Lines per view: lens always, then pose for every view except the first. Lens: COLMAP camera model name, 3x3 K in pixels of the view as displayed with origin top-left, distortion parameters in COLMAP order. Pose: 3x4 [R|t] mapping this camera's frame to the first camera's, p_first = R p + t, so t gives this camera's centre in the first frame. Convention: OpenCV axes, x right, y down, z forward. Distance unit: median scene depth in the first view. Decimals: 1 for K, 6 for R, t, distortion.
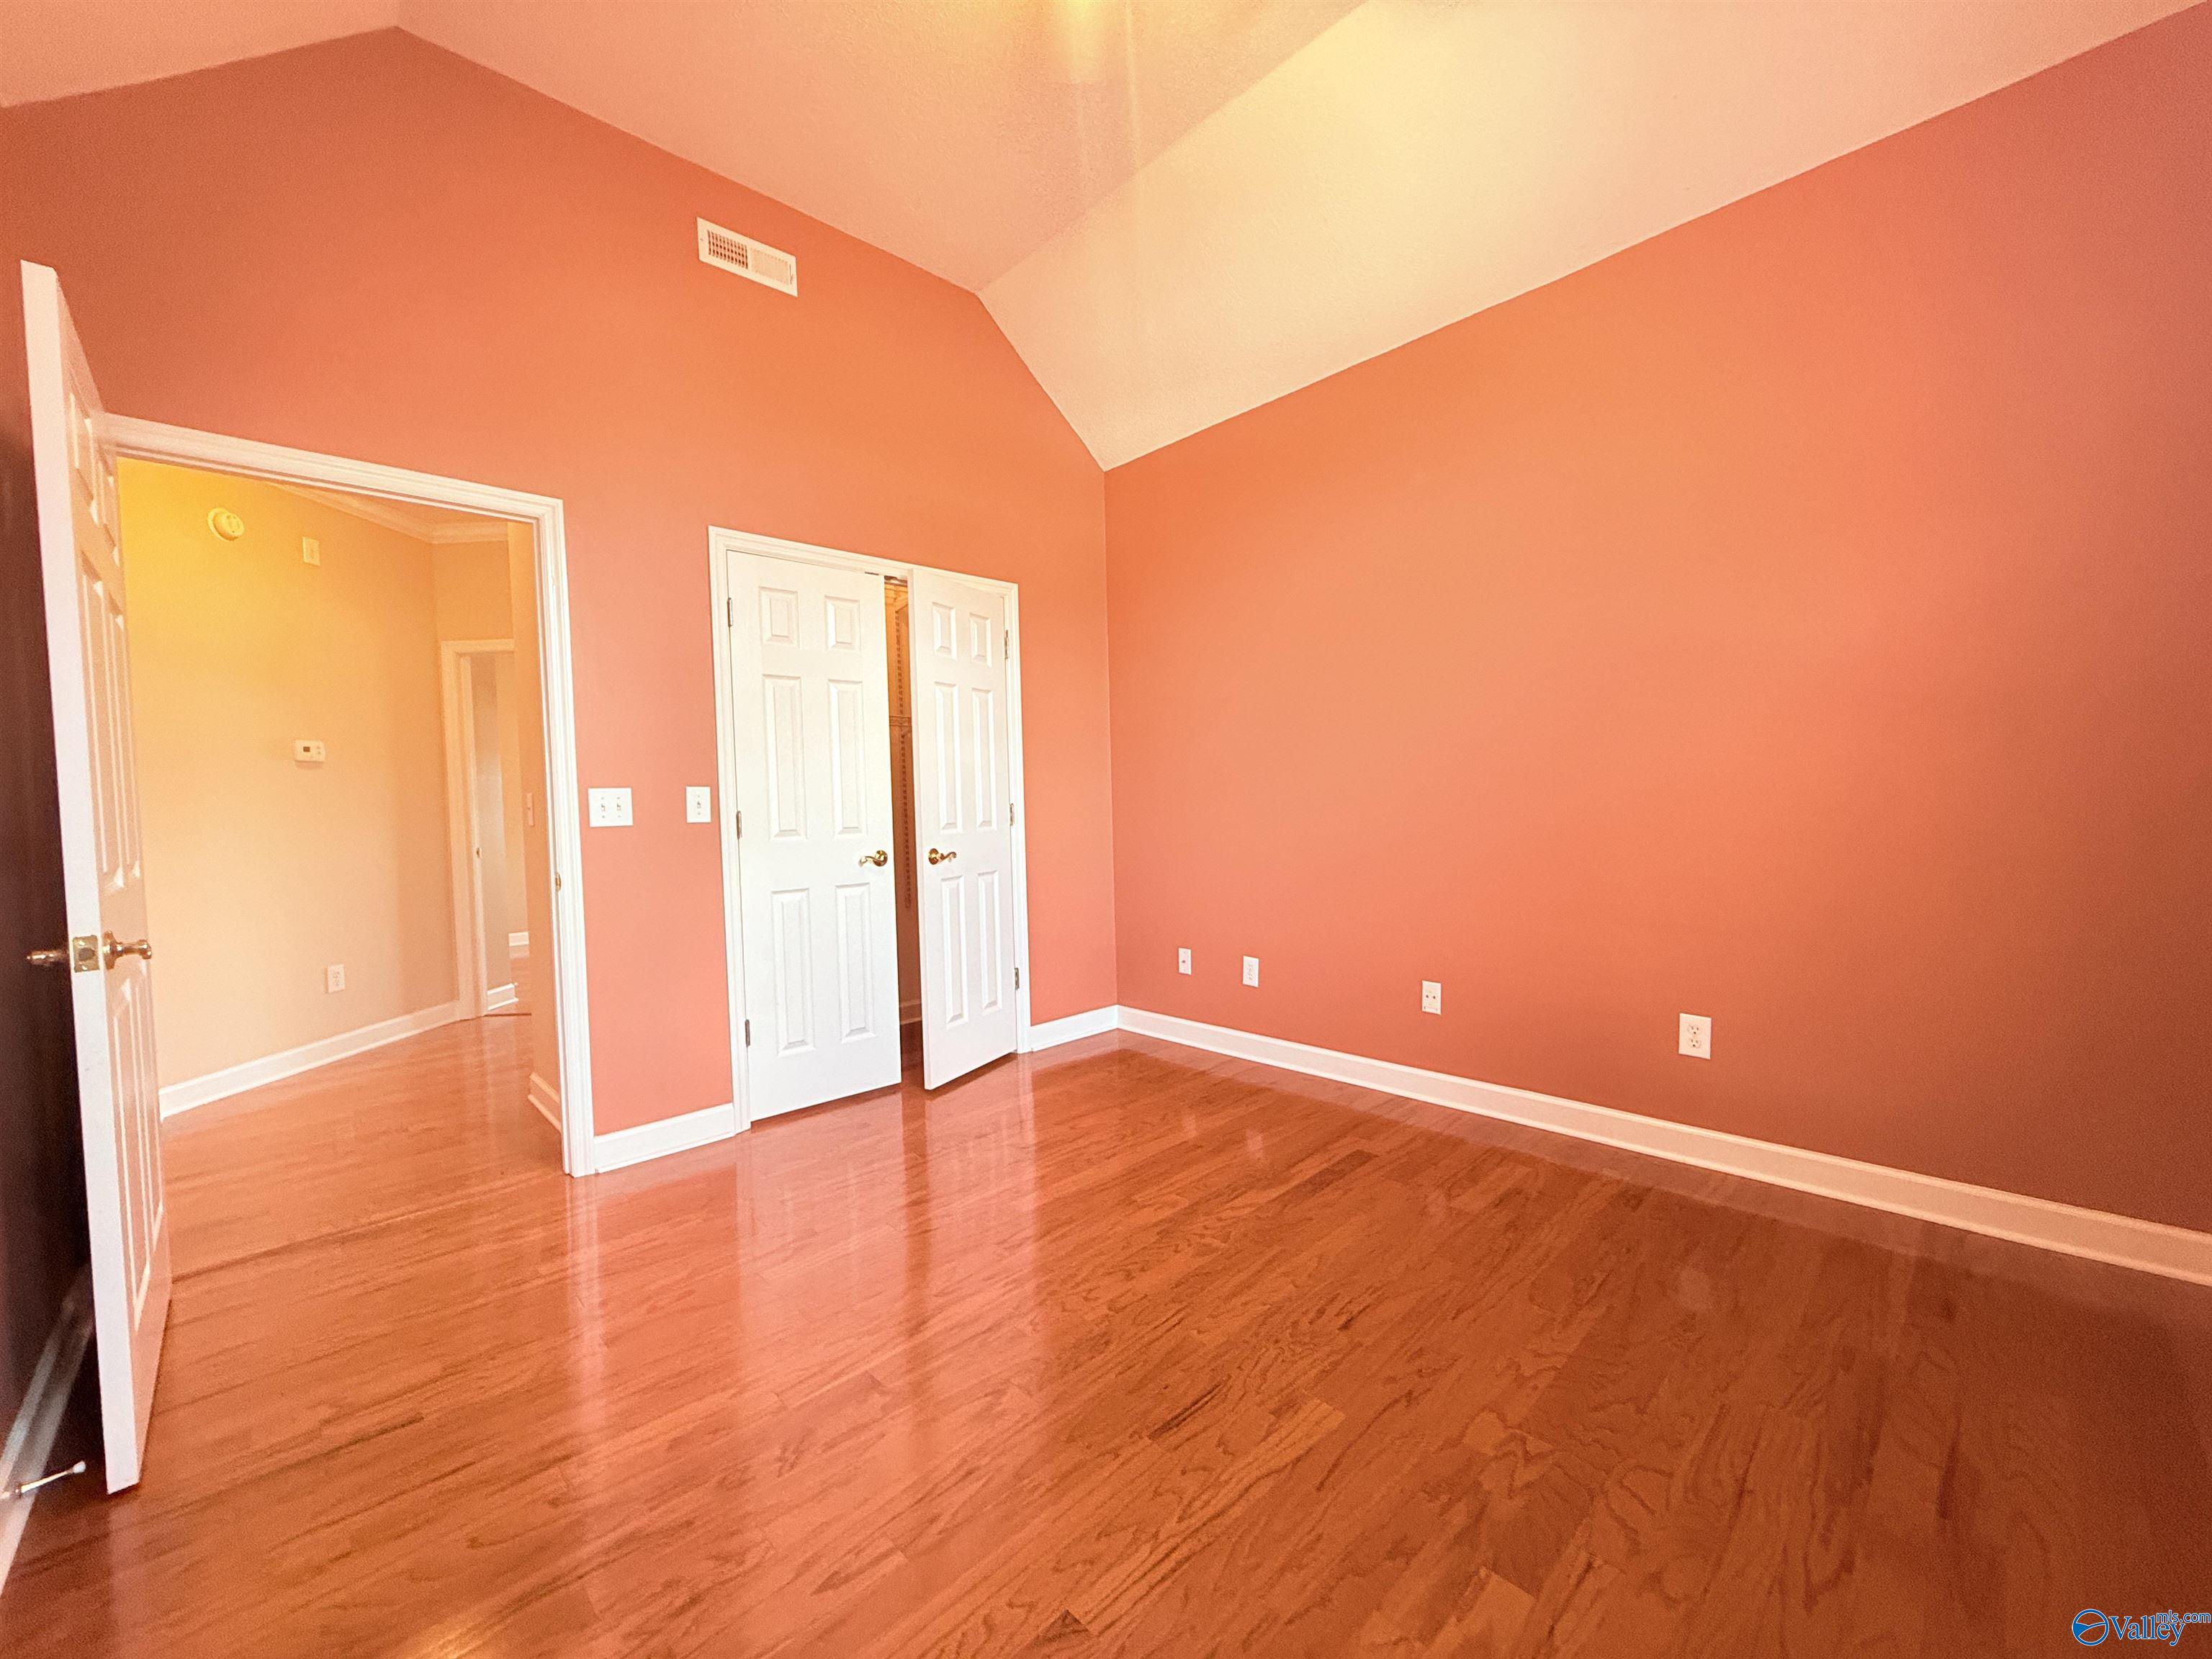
lens RADIAL K [[830.1, 0, 1052.2], [0, 830.1, 826.4], [0, 0, 1]] dist [-0.011058, 0.000047]
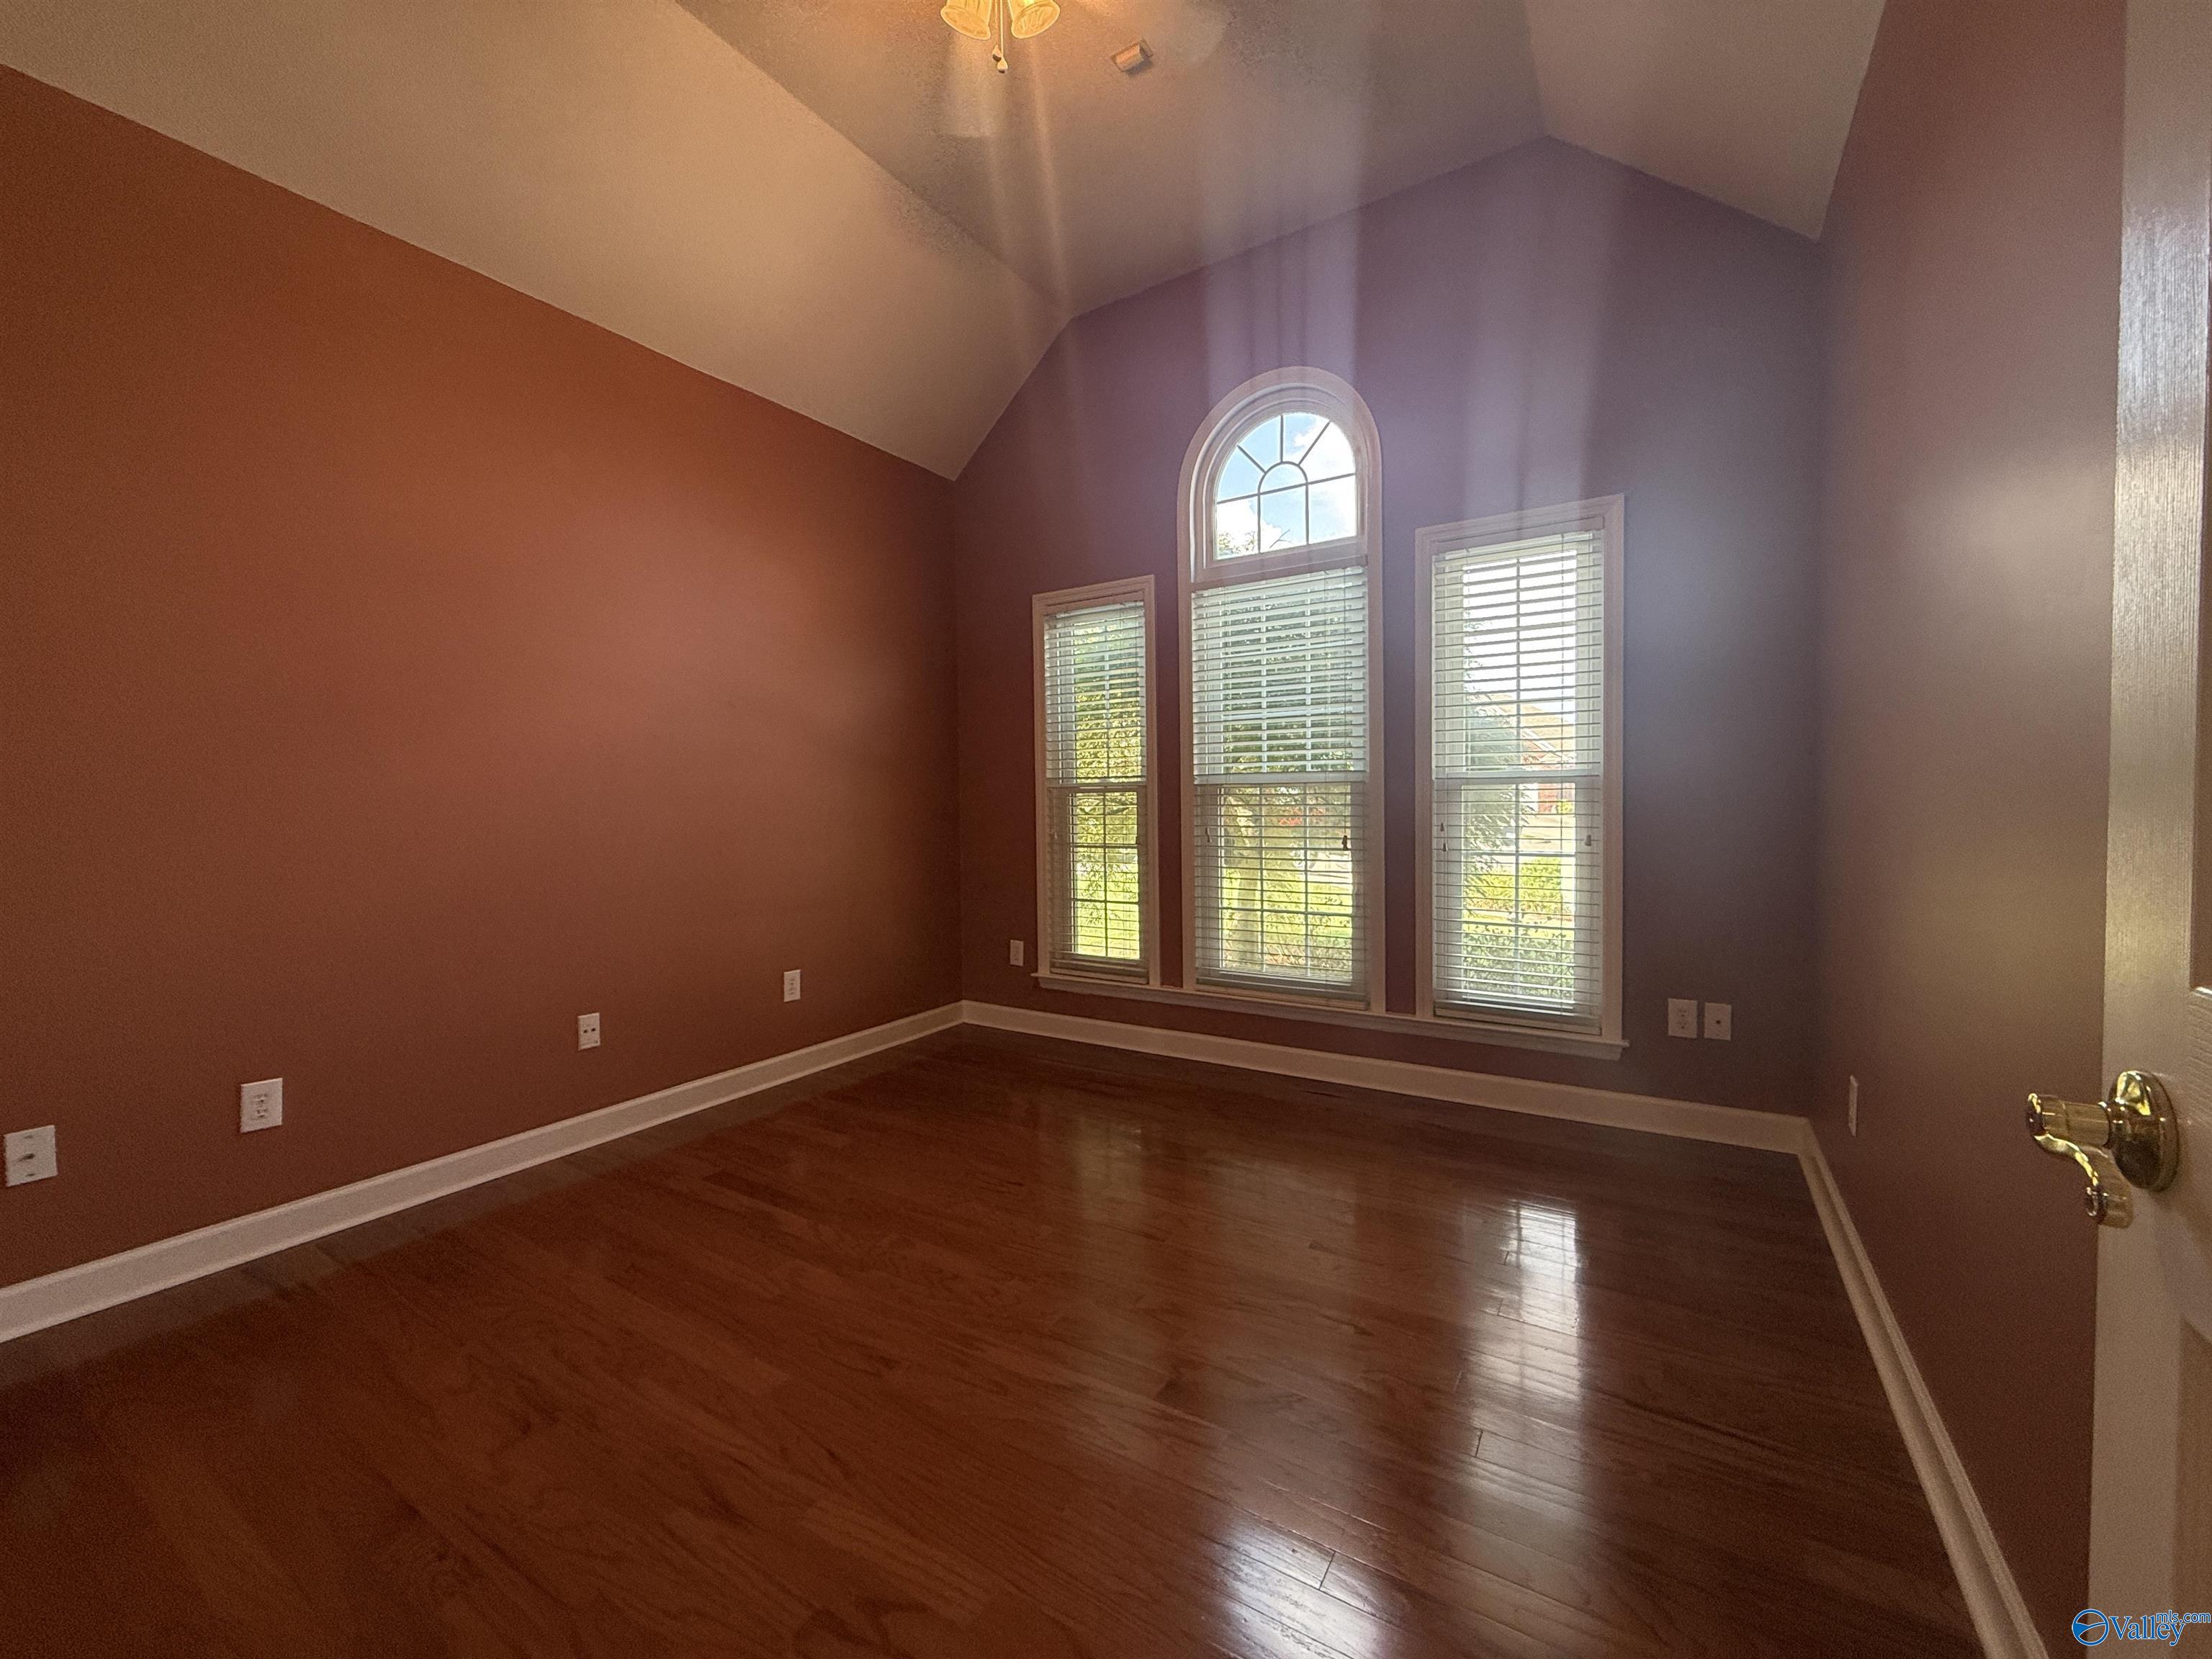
lens RADIAL K [[870.5, 0, 1106.0], [0, 870.5, 829.5], [0, 0, 1]] dist [0.000912, 0.000218]
pose [[-0.258702, 0.005071, 0.965944, -0.764544], [0.049844, 0.998724, 0.008106, 0.005766], [-0.964670, 0.050244, -0.258625, 0.841408]]
